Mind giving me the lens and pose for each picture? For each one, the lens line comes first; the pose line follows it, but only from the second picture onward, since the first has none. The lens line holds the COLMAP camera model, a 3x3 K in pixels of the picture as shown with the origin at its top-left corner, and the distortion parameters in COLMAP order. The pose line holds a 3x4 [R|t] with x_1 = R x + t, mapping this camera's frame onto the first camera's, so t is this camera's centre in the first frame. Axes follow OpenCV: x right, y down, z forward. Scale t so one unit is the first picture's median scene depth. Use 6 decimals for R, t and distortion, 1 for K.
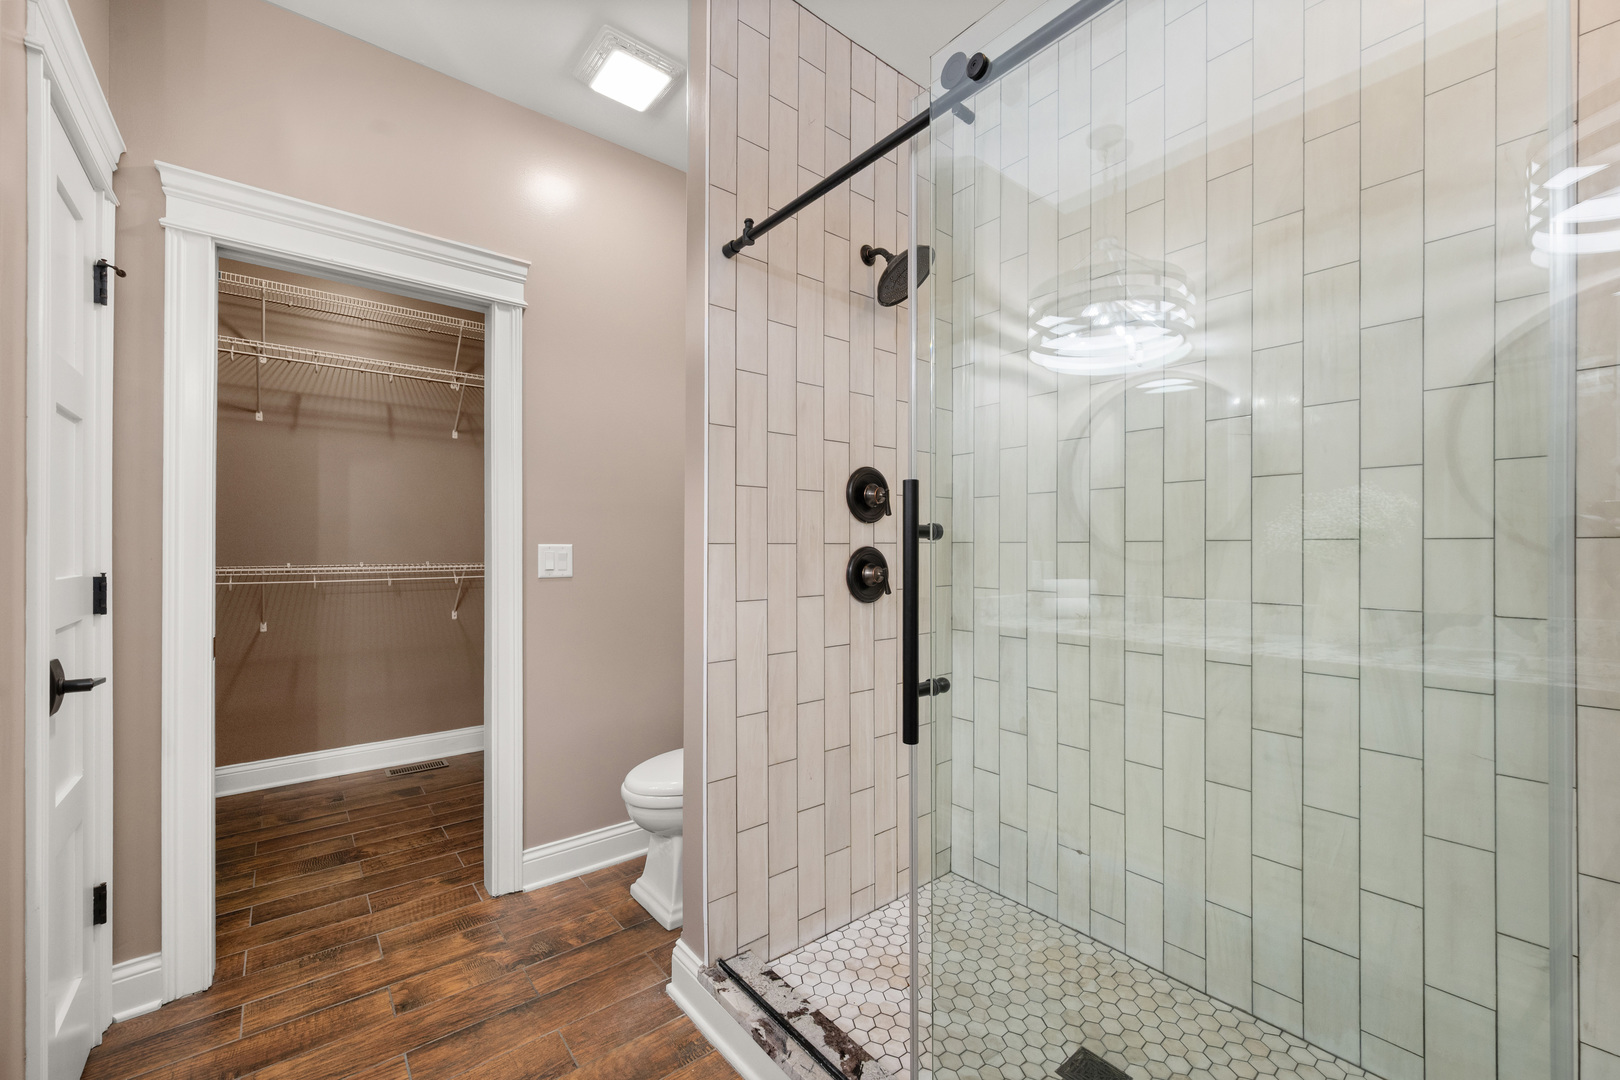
lens RADIAL K [[644.8, 0, 808.5], [0, 644.8, 545.1], [0, 0, 1]] dist [-0.002088, -0.000341]
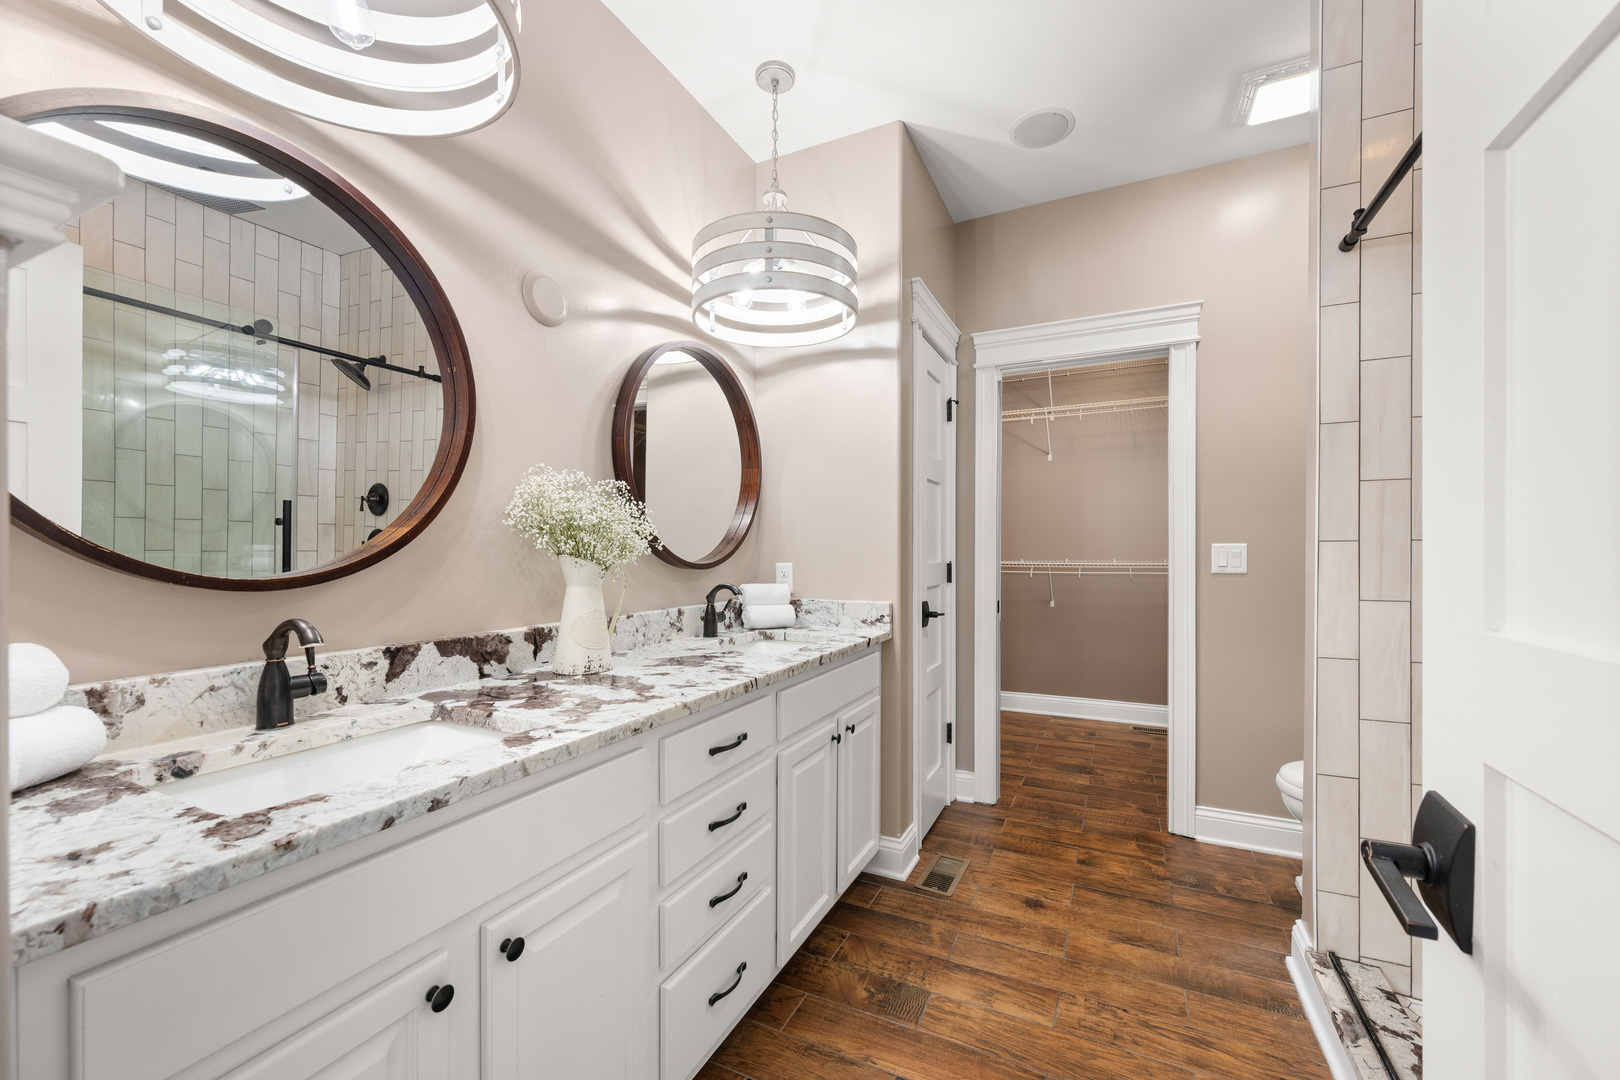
lens RADIAL K [[647.4, 0, 820.4], [0, 647.4, 508.7], [0, 0, 1]] dist [-0.001684, -0.000254]
pose [[0.425739, -0.060626, -0.902813, 0.424742], [0.007456, 0.997954, -0.063499, 0.005897], [0.904815, 0.020303, 0.425320, -0.153594]]
